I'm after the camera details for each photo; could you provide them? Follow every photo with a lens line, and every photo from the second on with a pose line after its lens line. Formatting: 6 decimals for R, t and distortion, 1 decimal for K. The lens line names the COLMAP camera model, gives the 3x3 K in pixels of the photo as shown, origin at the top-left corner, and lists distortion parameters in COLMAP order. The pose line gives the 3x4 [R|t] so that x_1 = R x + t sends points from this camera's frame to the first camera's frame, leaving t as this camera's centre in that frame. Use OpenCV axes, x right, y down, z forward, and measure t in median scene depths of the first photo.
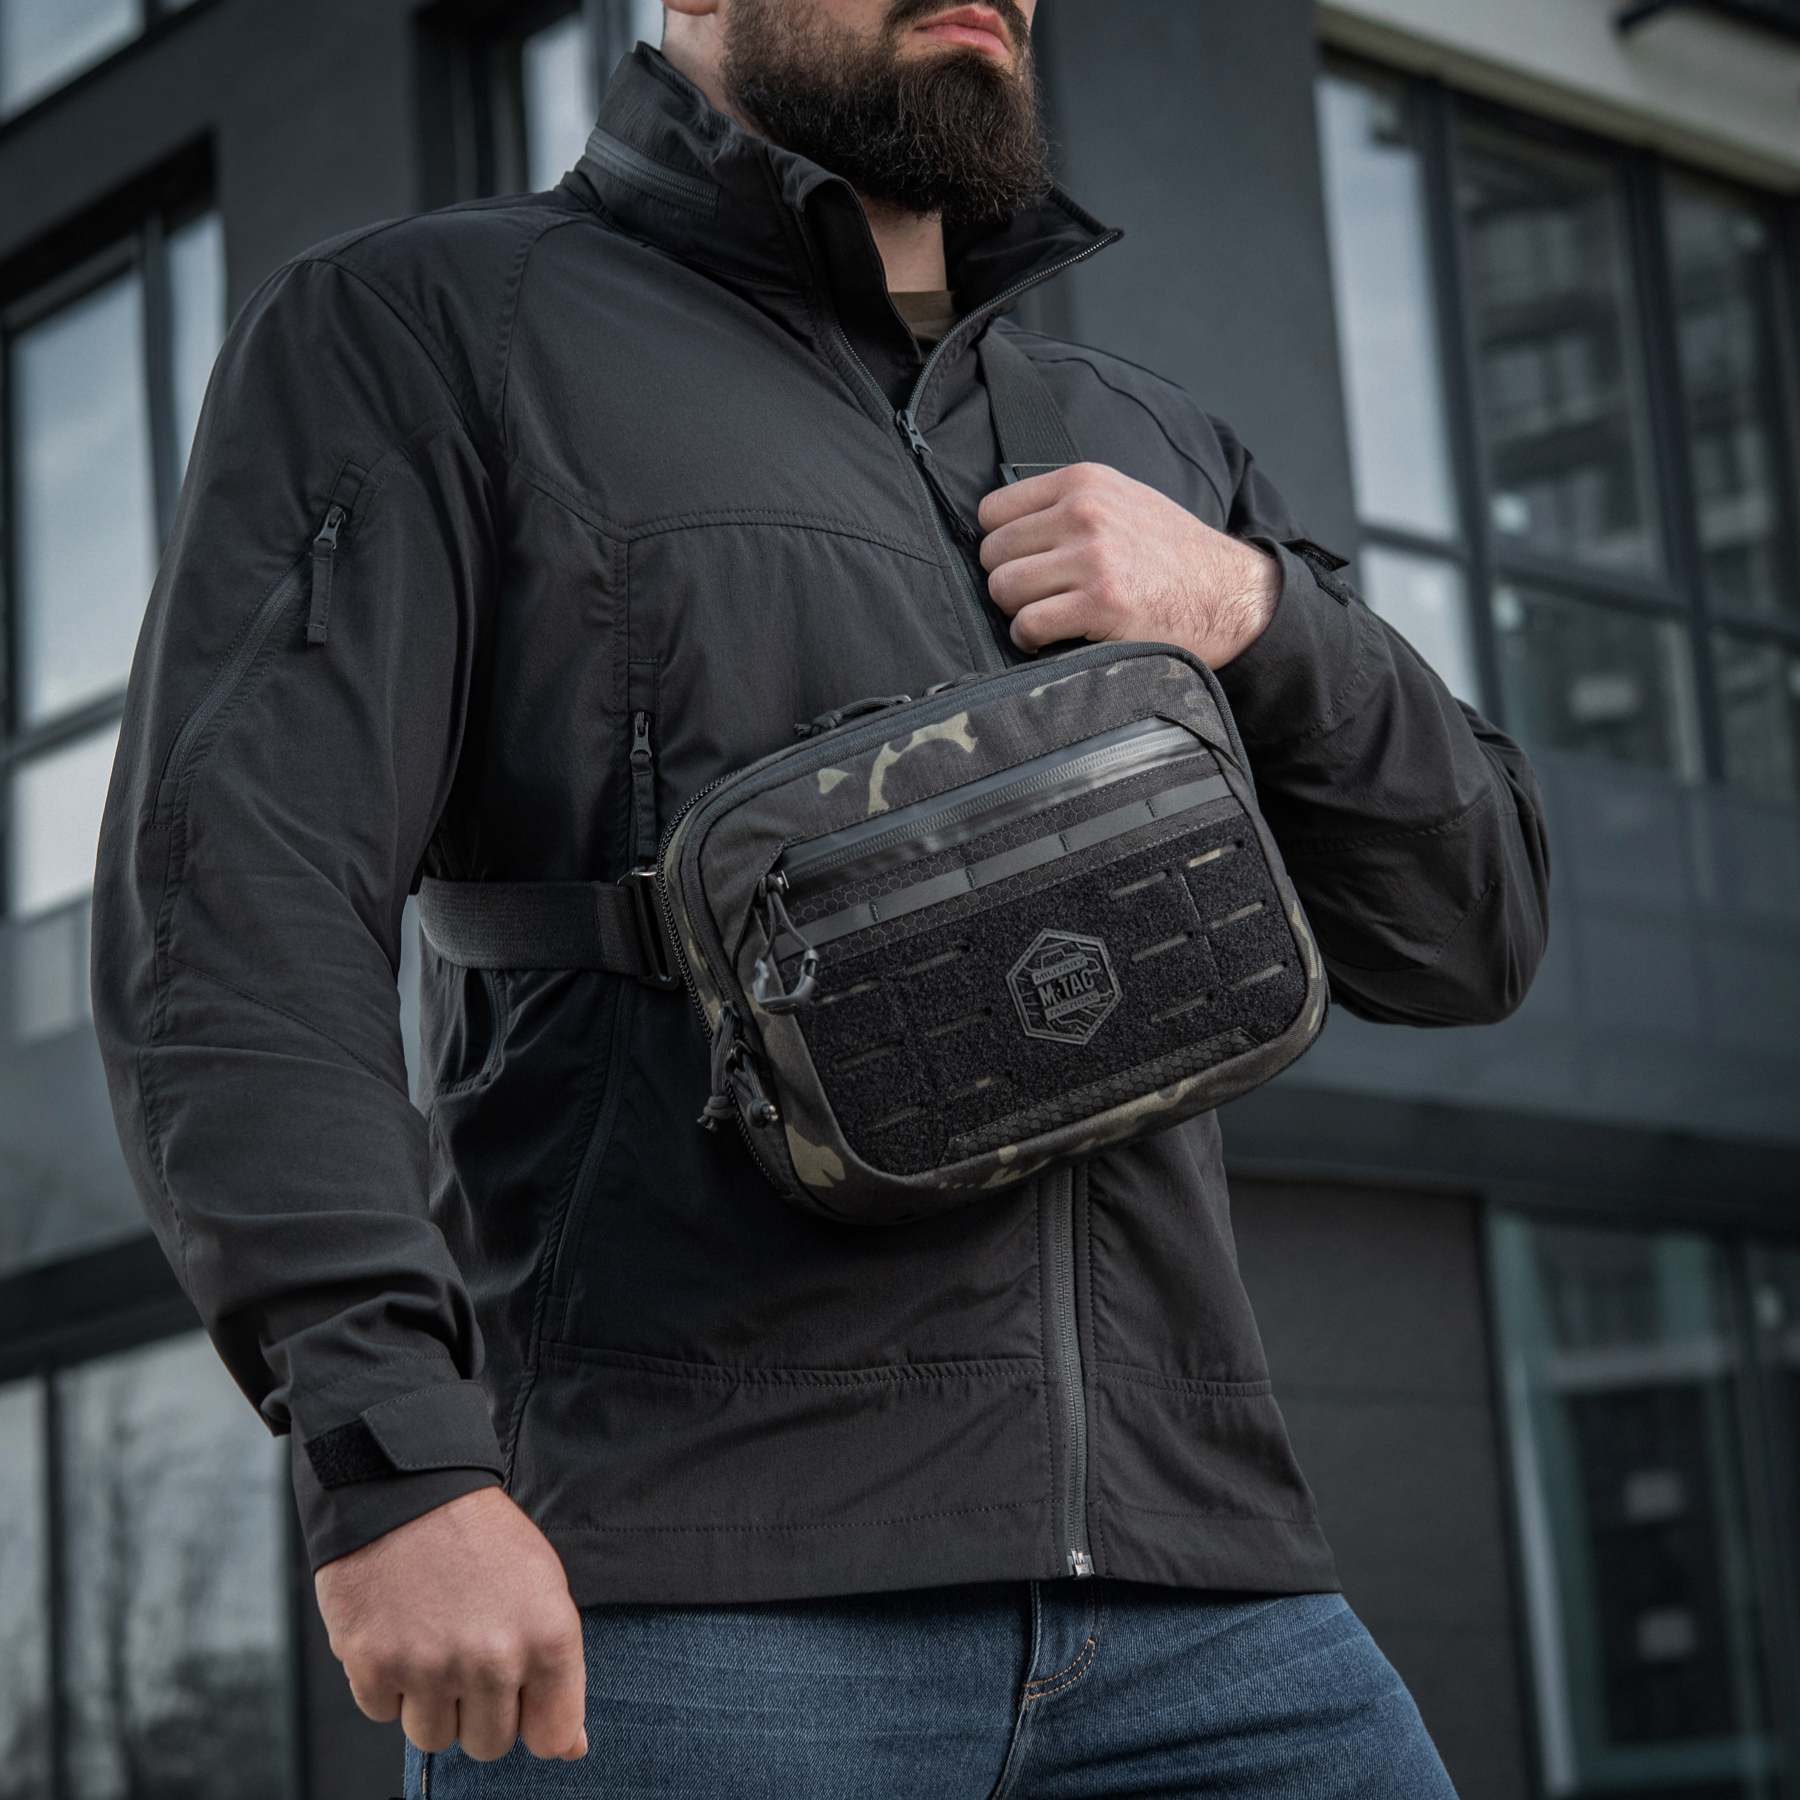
lens RADIAL K [[4843.1, 0, 879.4], [0, 4843.1, 957.8], [0, 0, 1]] dist [-0.084057, 0.000000]
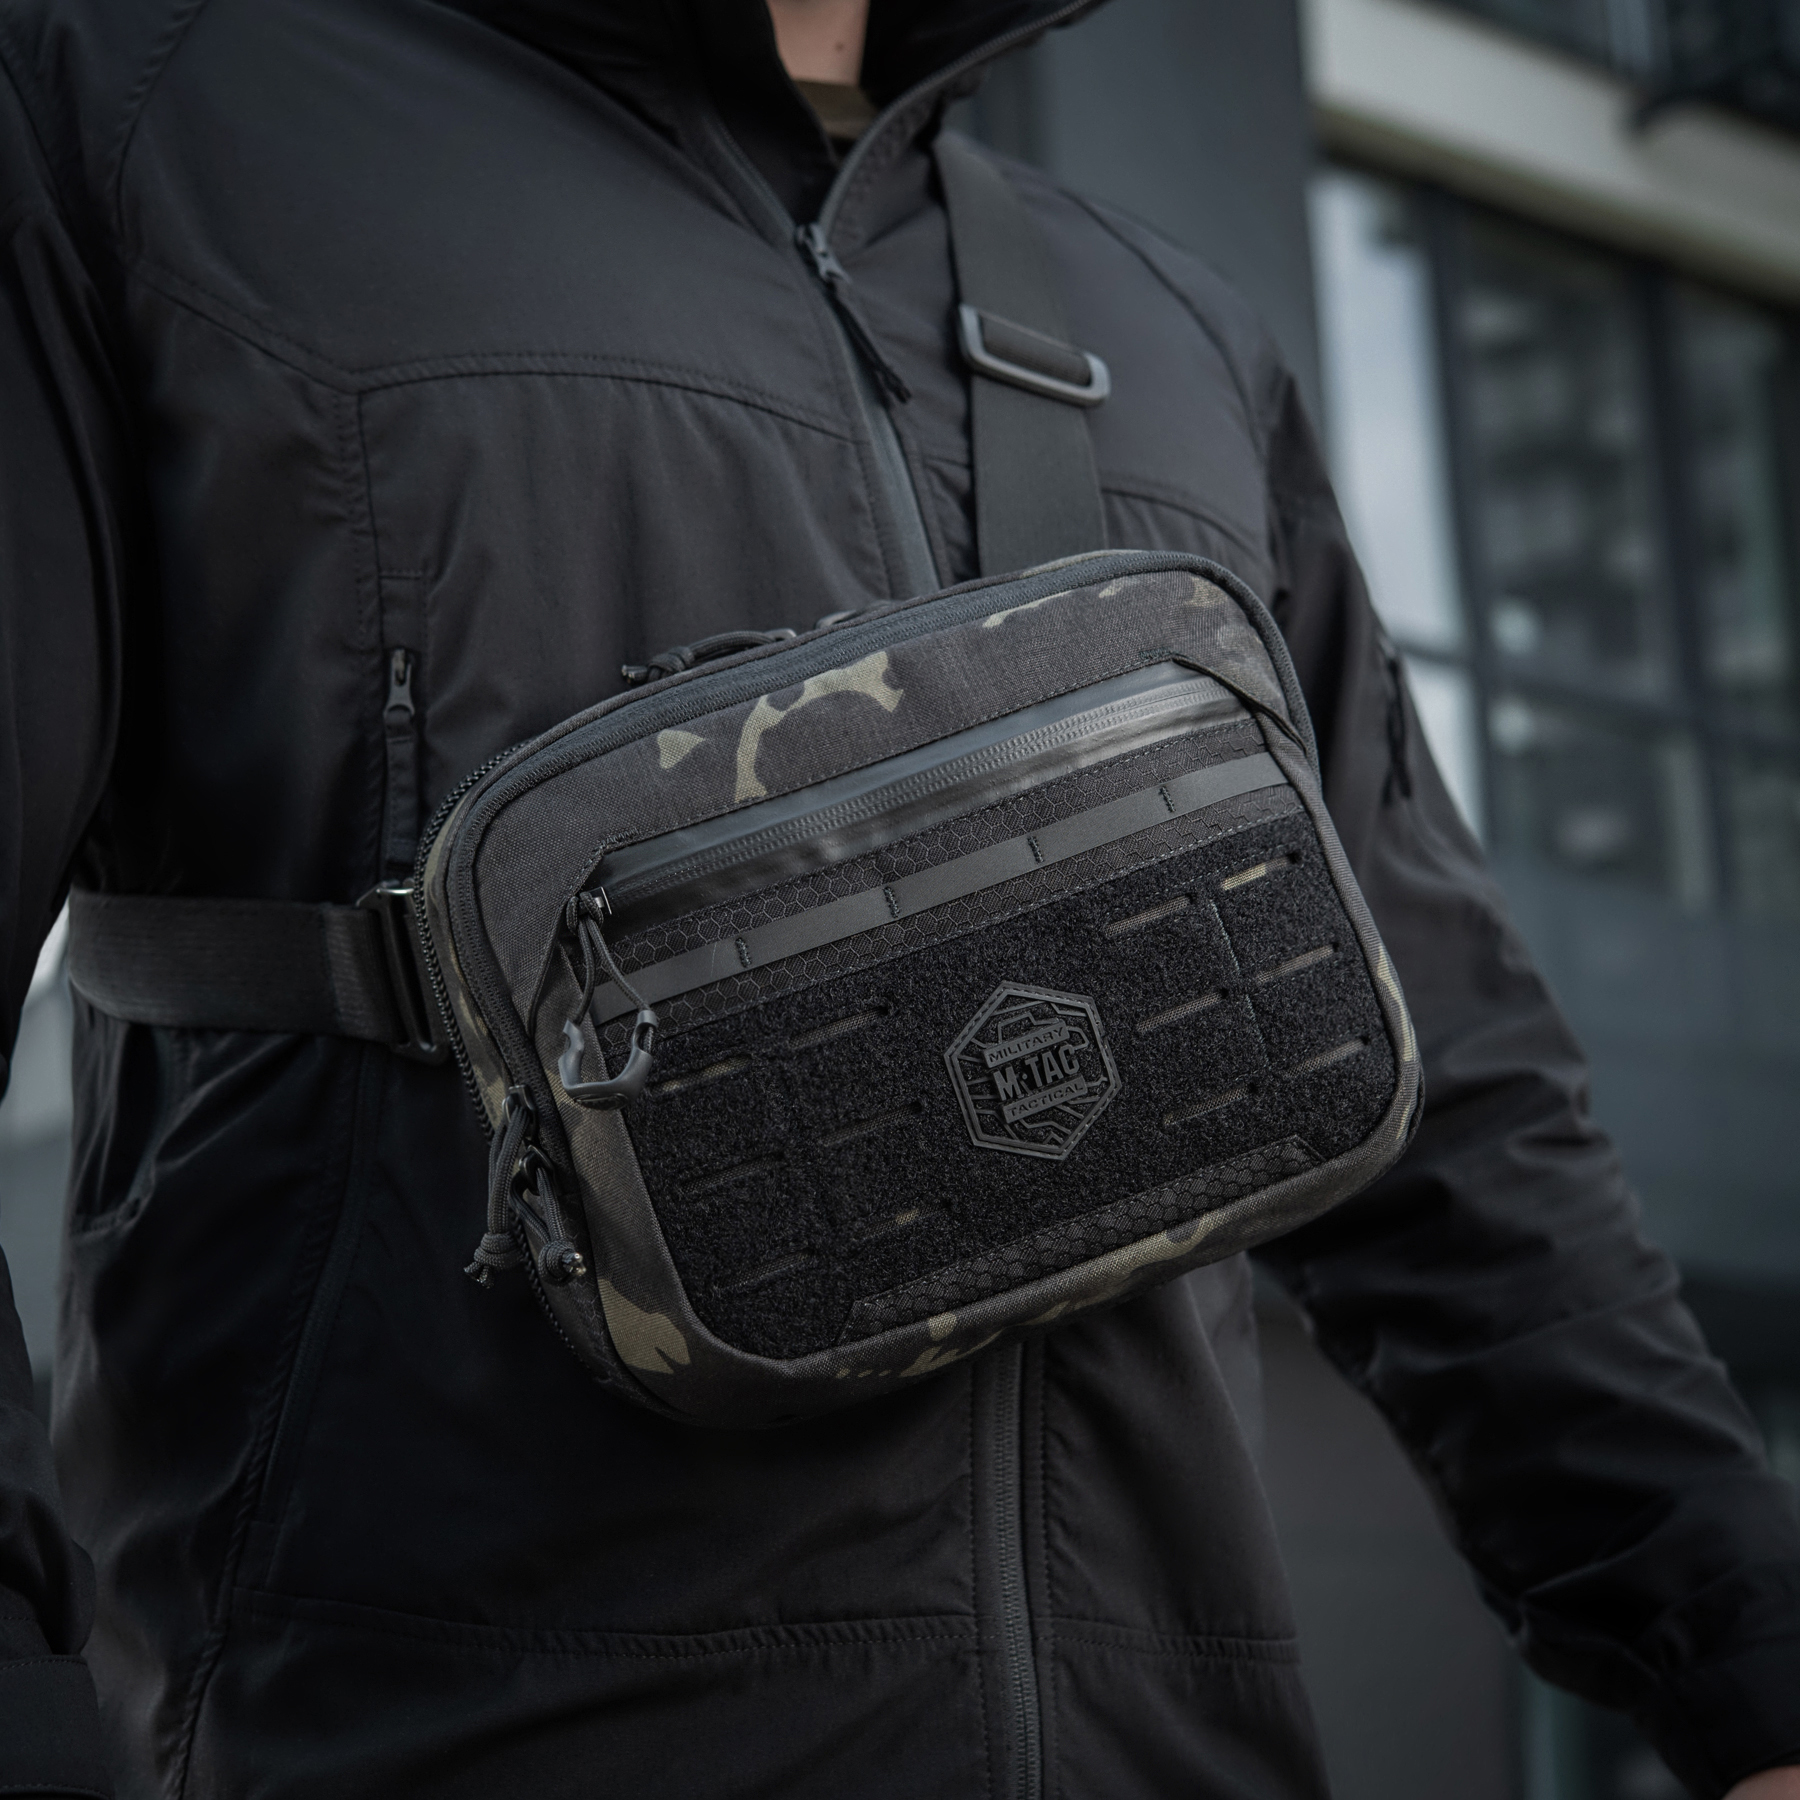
lens RADIAL K [[4843.1, 0, 820.1], [0, 4843.1, 920.0], [0, 0, 1]] dist [-0.084057, 0.000000]
pose [[0.999622, 0.014256, 0.023515, -0.005944], [-0.013814, 0.999727, -0.018855, -0.001647], [-0.023777, 0.018523, 0.999546, 0.347718]]
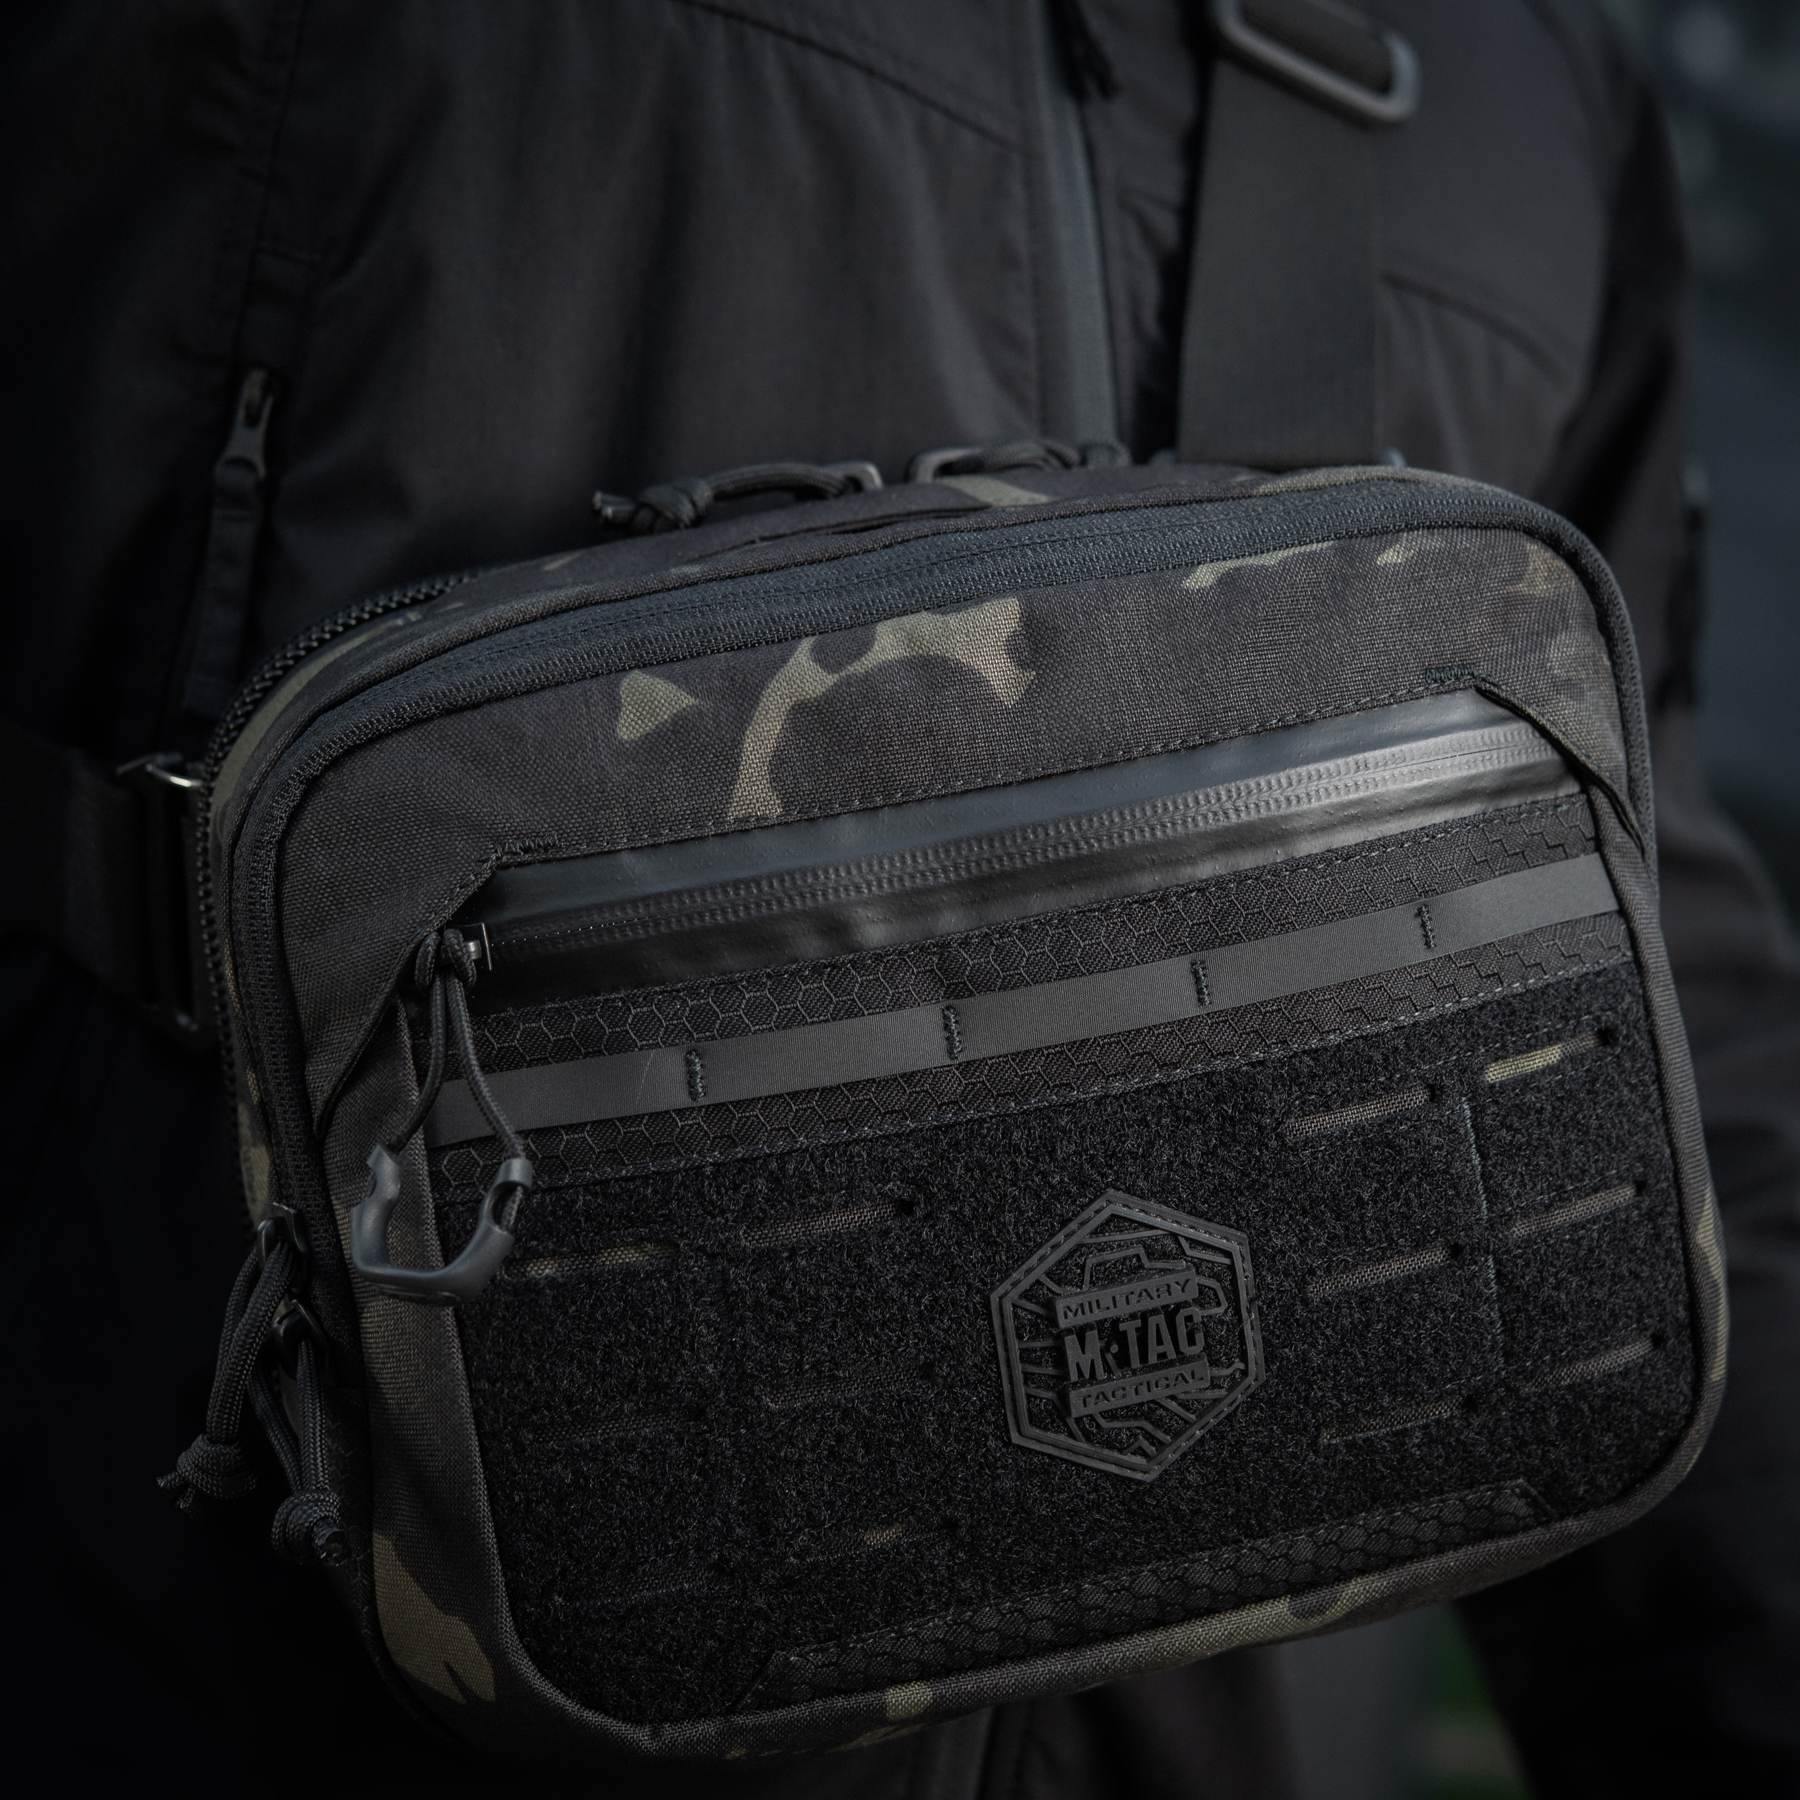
lens RADIAL K [[4843.1, 0, 884.8], [0, 4843.1, 889.9], [0, 0, 1]] dist [-0.084057, 0.000000]
pose [[0.980635, 0.188288, 0.053878, -0.009734], [-0.193465, 0.974098, 0.117065, -0.072020], [-0.030440, -0.125222, 0.991662, 0.607234]]
